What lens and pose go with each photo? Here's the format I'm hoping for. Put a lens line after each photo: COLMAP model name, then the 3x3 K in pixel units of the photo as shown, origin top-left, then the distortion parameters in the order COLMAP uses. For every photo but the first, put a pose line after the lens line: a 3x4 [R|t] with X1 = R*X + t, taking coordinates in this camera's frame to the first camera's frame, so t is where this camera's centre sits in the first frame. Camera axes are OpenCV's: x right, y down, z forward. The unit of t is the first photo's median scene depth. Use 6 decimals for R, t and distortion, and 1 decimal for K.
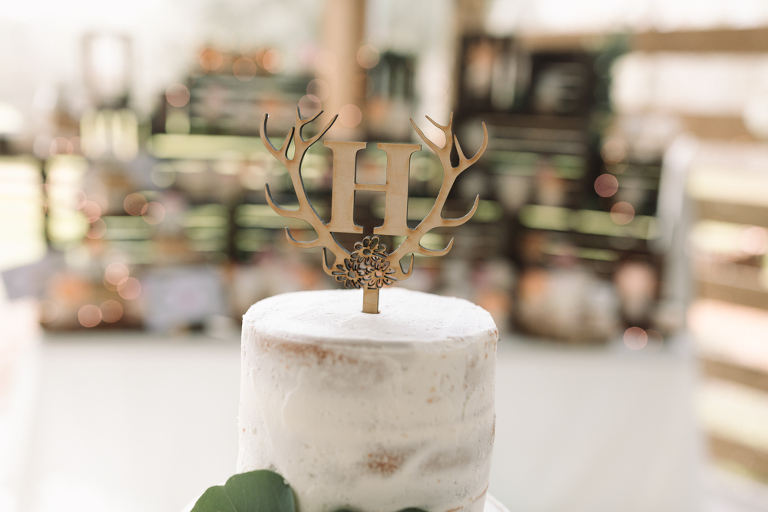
lens RADIAL K [[805.6, 0, 417.7], [0, 805.6, 258.0], [0, 0, 1]] dist [0.006227, 0.007212]
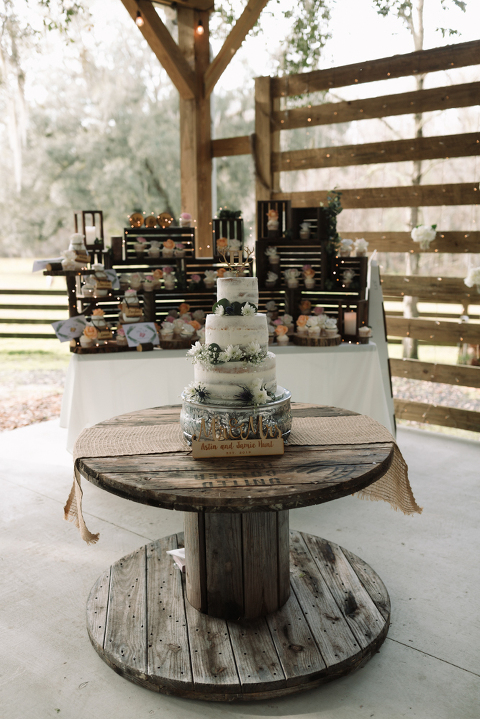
lens RADIAL K [[754.2, 0, 240.0], [0, 754.2, 359.5], [0, 0, 1]] dist [0.006227, 0.007212]
pose [[0.997812, -0.065754, -0.006909, -0.008401], [0.065502, 0.997344, -0.031863, 0.171856], [0.008986, 0.031340, 0.999468, -0.890648]]
